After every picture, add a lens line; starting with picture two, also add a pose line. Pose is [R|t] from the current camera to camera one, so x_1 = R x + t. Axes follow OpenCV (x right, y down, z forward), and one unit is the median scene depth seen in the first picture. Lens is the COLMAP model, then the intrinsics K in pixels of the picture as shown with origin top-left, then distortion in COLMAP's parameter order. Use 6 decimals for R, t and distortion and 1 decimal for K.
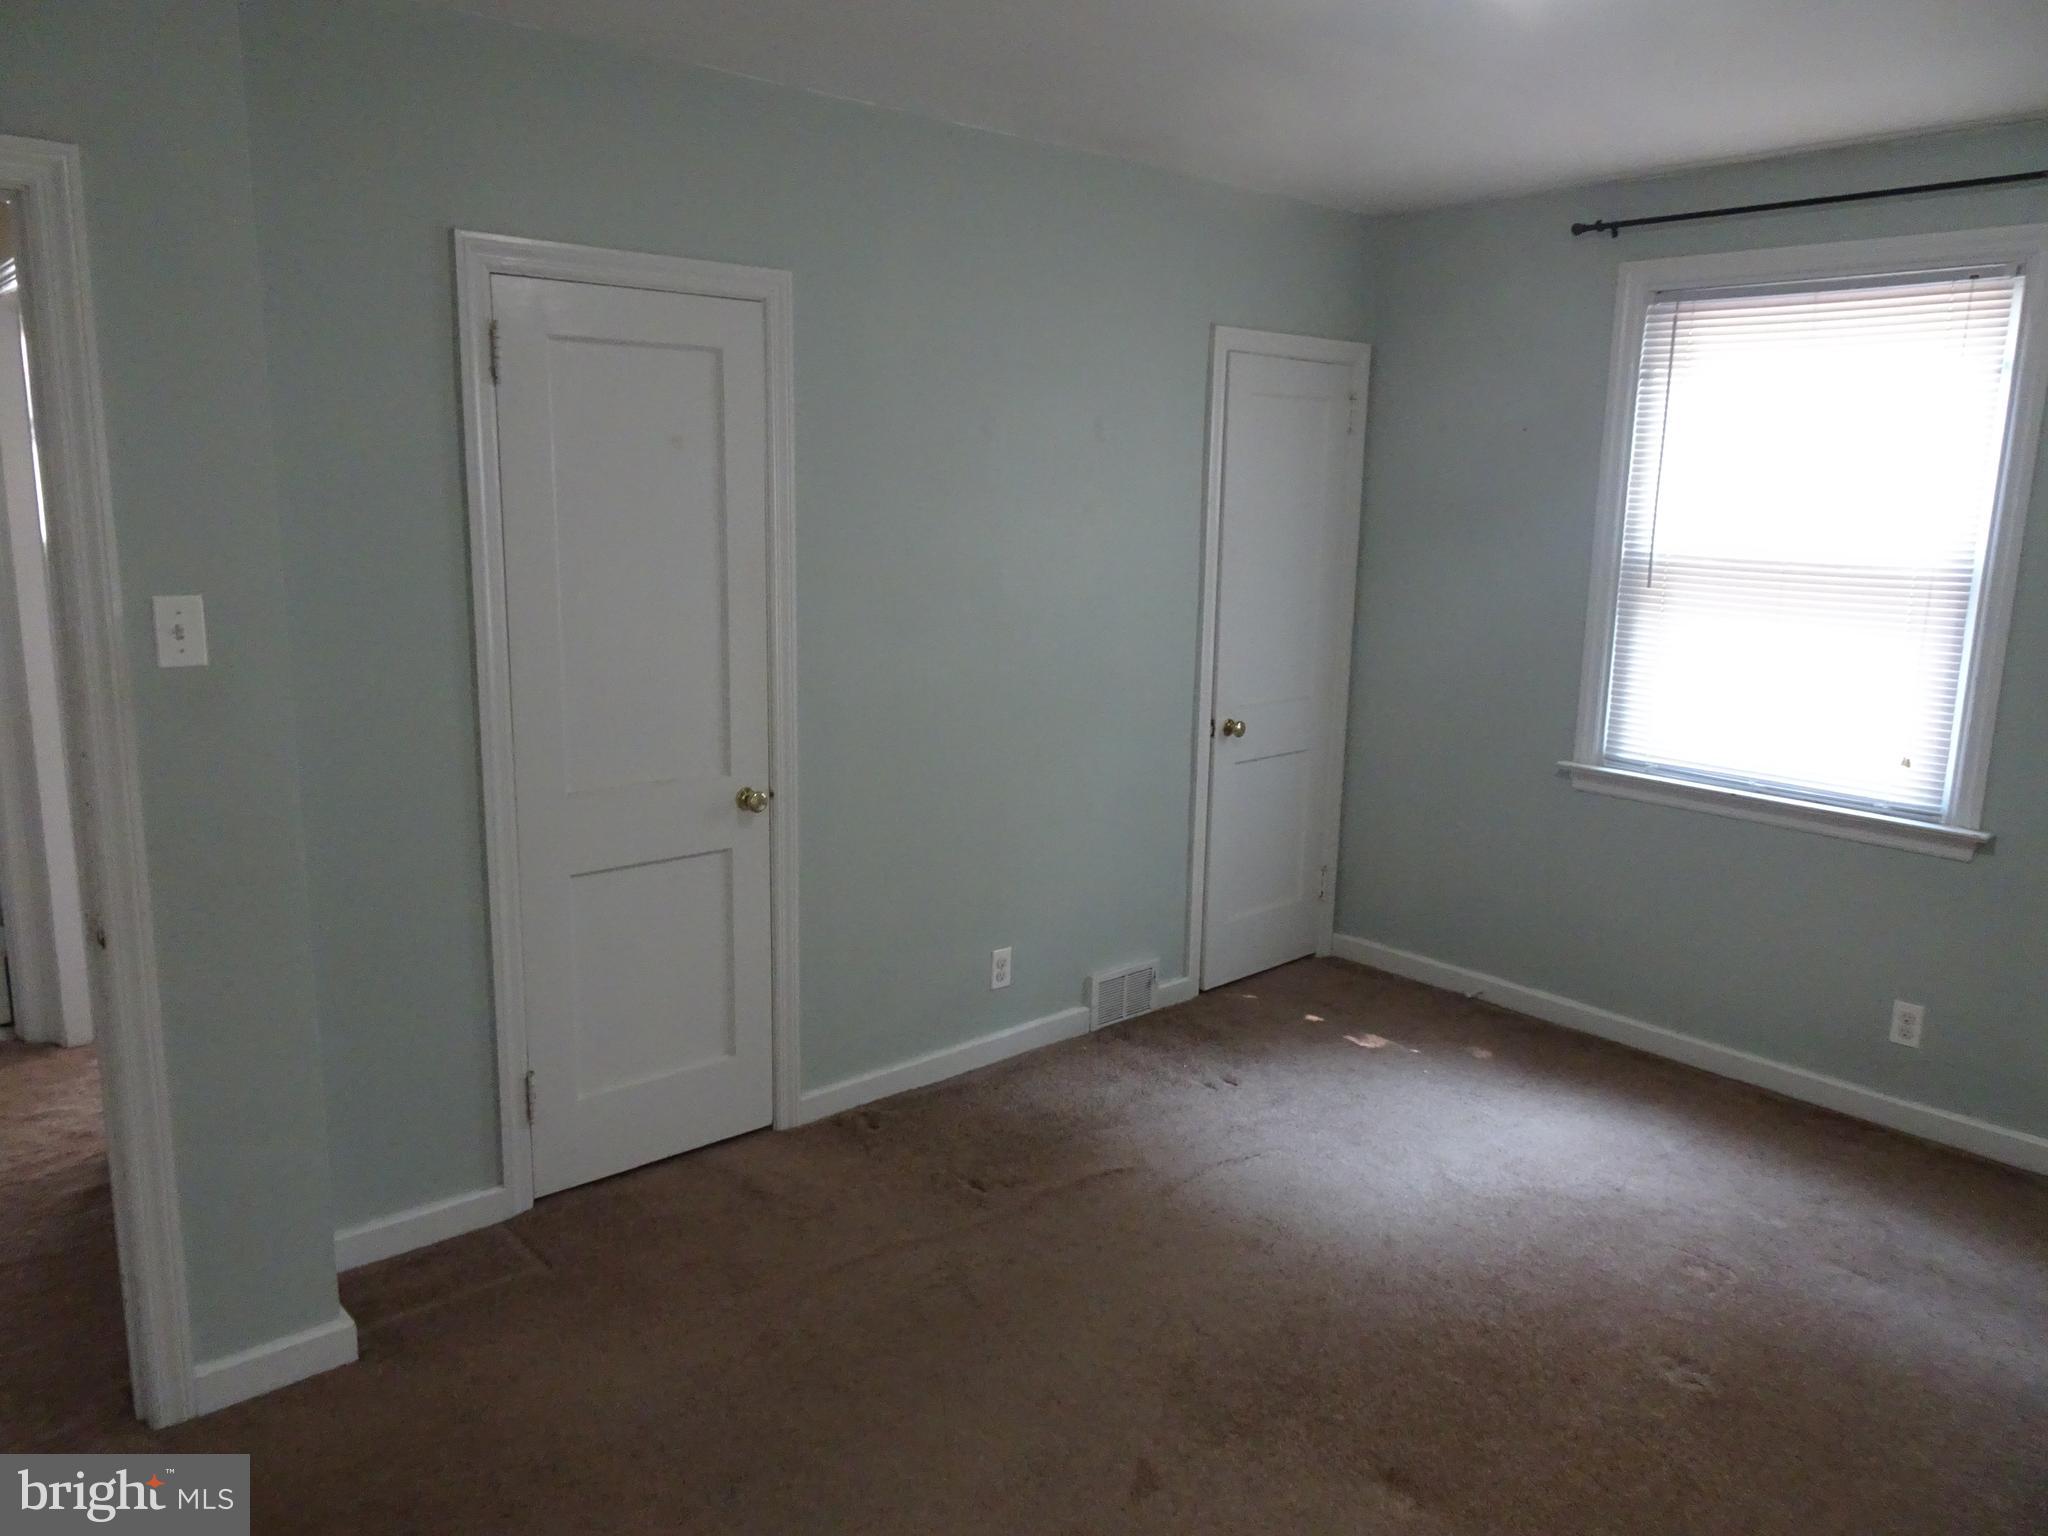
lens RADIAL K [[1469.4, 0, 1018.7], [0, 1469.4, 776.1], [0, 0, 1]] dist [0.019201, -0.005171]
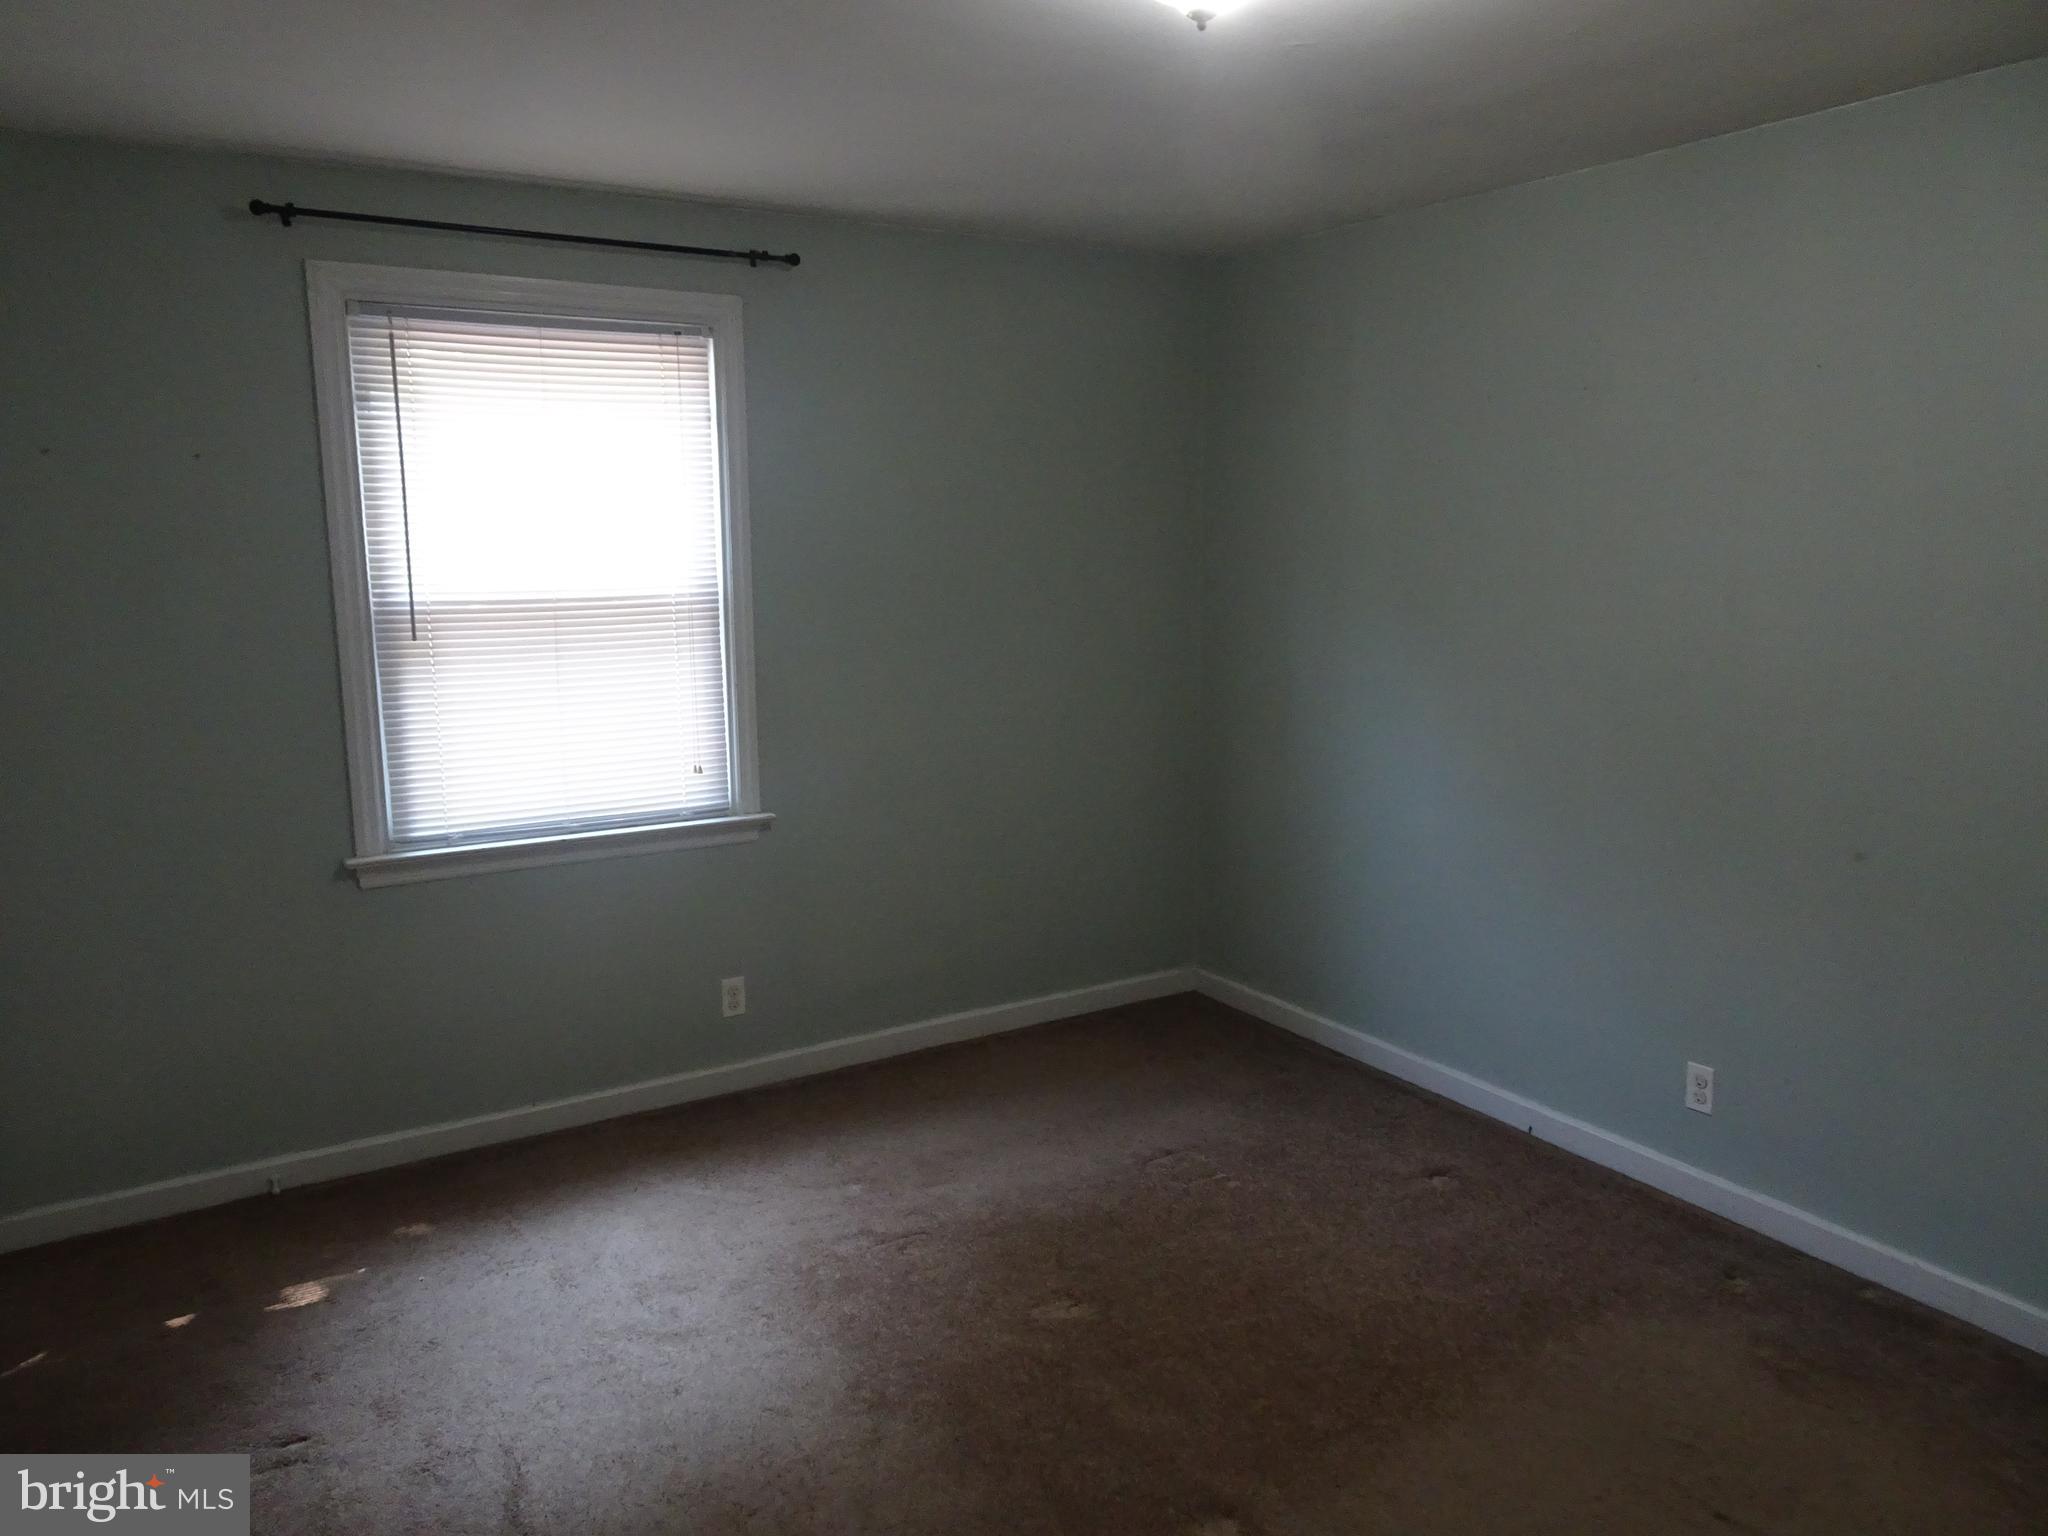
lens RADIAL K [[1469.4, 0, 1029.5], [0, 1469.4, 769.4], [0, 0, 1]] dist [0.019201, -0.005171]
pose [[0.168481, -0.187257, 0.967755, -0.387234], [0.208207, 0.966398, 0.150746, -0.113907], [-0.963464, 0.176096, 0.201808, 0.501958]]
